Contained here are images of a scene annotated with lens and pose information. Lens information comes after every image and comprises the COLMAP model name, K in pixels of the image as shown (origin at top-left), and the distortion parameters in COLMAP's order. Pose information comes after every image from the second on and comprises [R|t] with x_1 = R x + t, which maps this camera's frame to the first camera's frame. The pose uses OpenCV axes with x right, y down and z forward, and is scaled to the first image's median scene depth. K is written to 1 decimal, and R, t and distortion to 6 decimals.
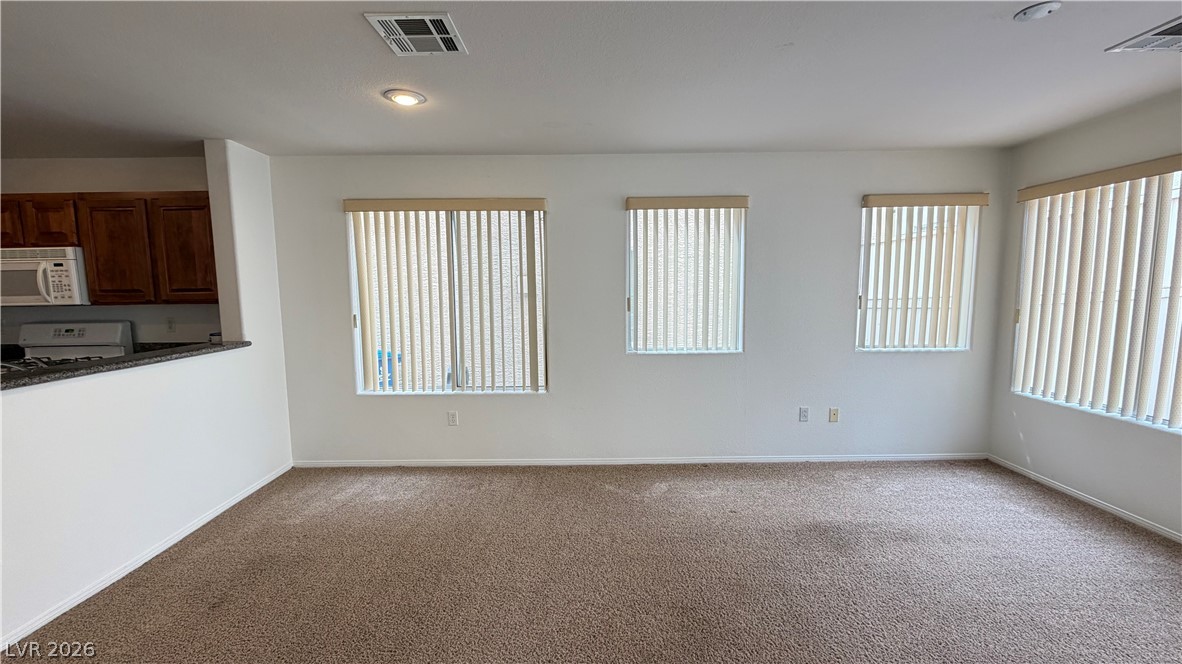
lens RADIAL K [[479.2, 0, 594.2], [0, 479.2, 324.4], [0, 0, 1]] dist [0.000598, 0.000036]
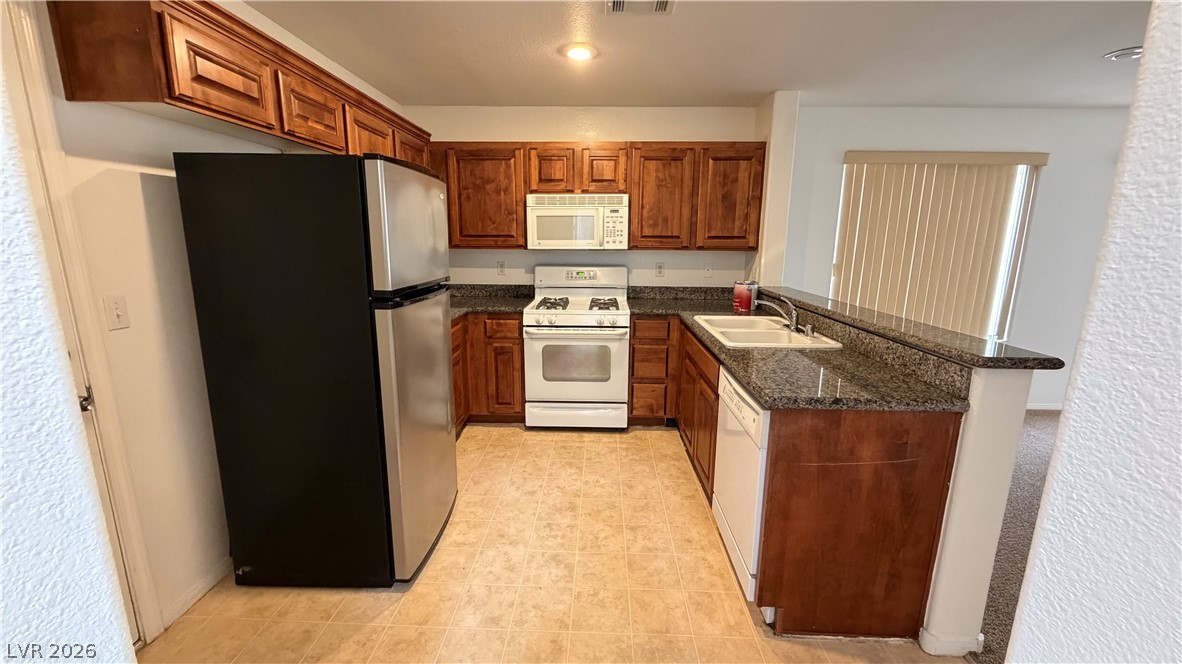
lens RADIAL K [[479.2, 0, 589.7], [0, 479.2, 330.3], [0, 0, 1]] dist [0.000598, 0.000036]
pose [[0.998922, 0.025922, -0.038505, -1.105095], [-0.021753, 0.994235, 0.104994, 0.029099], [0.041005, -0.104043, 0.993727, -0.097406]]
